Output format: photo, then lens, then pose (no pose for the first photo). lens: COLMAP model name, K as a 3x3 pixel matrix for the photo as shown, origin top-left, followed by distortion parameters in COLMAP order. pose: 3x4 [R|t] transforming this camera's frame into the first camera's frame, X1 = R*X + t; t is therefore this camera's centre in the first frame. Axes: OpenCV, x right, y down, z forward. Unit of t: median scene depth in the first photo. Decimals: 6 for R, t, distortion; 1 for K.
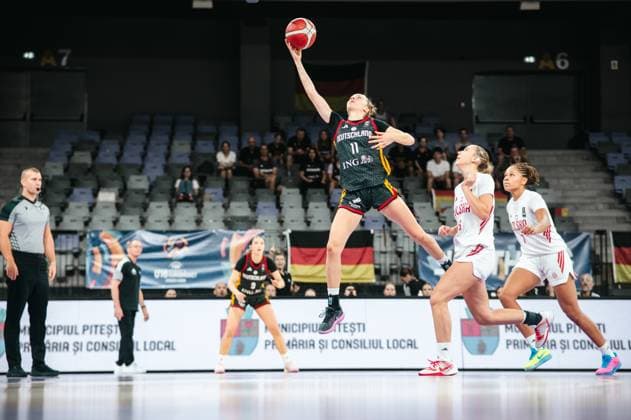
lens RADIAL K [[1444.9, 0, 315.5], [0, 1444.9, 210.0], [0, 0, 1]] dist [0.145902, -0.090499]
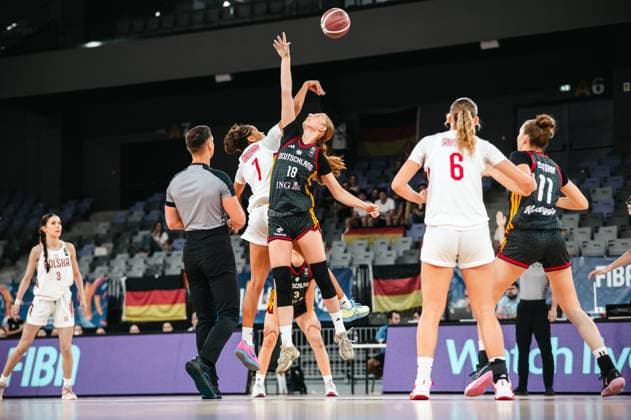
lens RADIAL K [[1444.9, 0, 315.5], [0, 1444.9, 210.0], [0, 0, 1]] dist [0.145902, -0.090499]
pose [[0.866137, -0.064592, -0.495616, 0.550719], [0.058033, 0.997904, -0.028636, 0.001314], [0.496427, -0.003960, 0.868069, 0.026728]]
